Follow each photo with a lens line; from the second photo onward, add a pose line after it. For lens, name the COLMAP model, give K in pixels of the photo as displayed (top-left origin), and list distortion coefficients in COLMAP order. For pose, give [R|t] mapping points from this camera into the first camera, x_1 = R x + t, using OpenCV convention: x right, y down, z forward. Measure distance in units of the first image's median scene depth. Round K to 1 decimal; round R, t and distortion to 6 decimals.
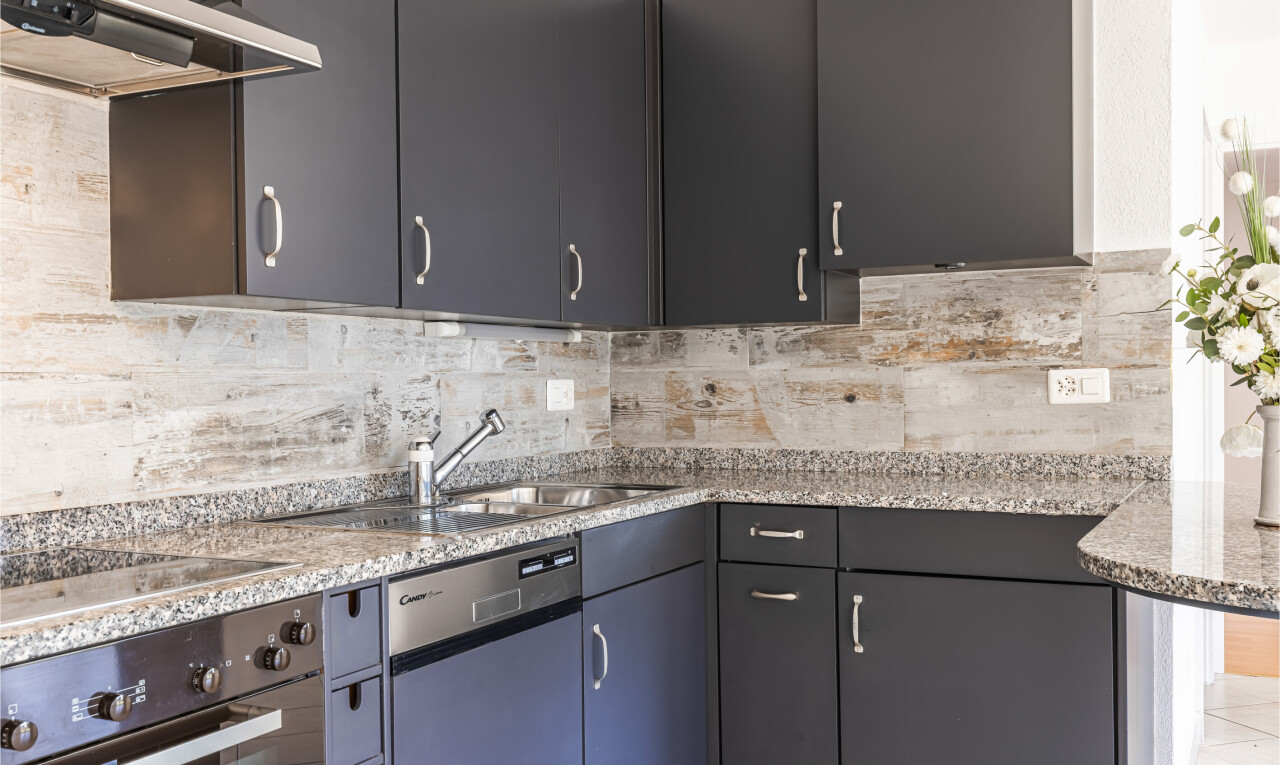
lens RADIAL K [[1219.1, 0, 646.0], [0, 1219.1, 406.0], [0, 0, 1]] dist [-0.012022, 0.000000]
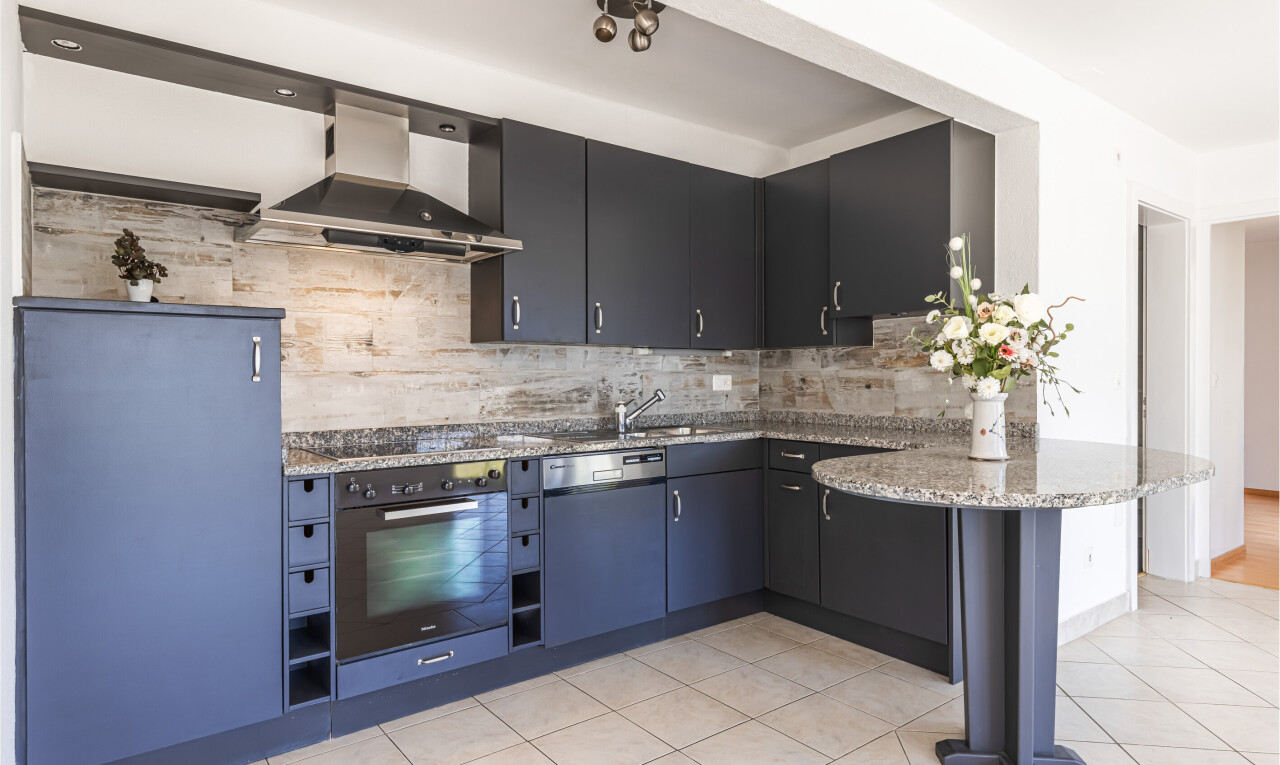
lens RADIAL K [[720.8, 0, 640.5], [0, 720.8, 378.8], [0, 0, 1]] dist [-0.002618, -0.000643]
pose [[0.899963, 0.009304, -0.435866, 0.443900], [-0.015060, 0.999839, -0.009753, -0.002871], [0.435705, 0.015342, 0.899959, -0.160089]]
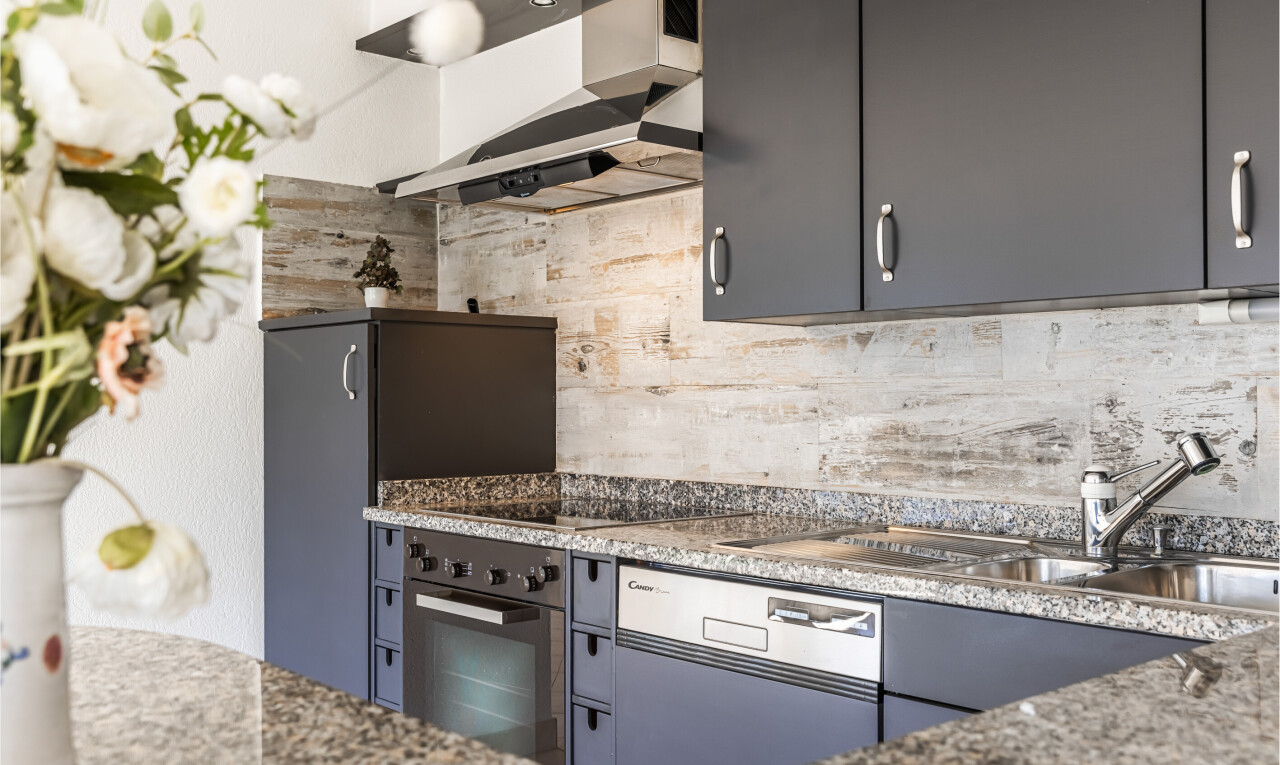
lens RADIAL K [[1219.1, 0, 639.8], [0, 1219.1, 381.5], [0, 0, 1]] dist [-0.012022, 0.000000]
pose [[-0.368883, -0.002502, -0.929473, 0.660666], [-0.013755, 0.999902, 0.002767, -0.025994], [0.929374, 0.013805, -0.368881, 1.096091]]
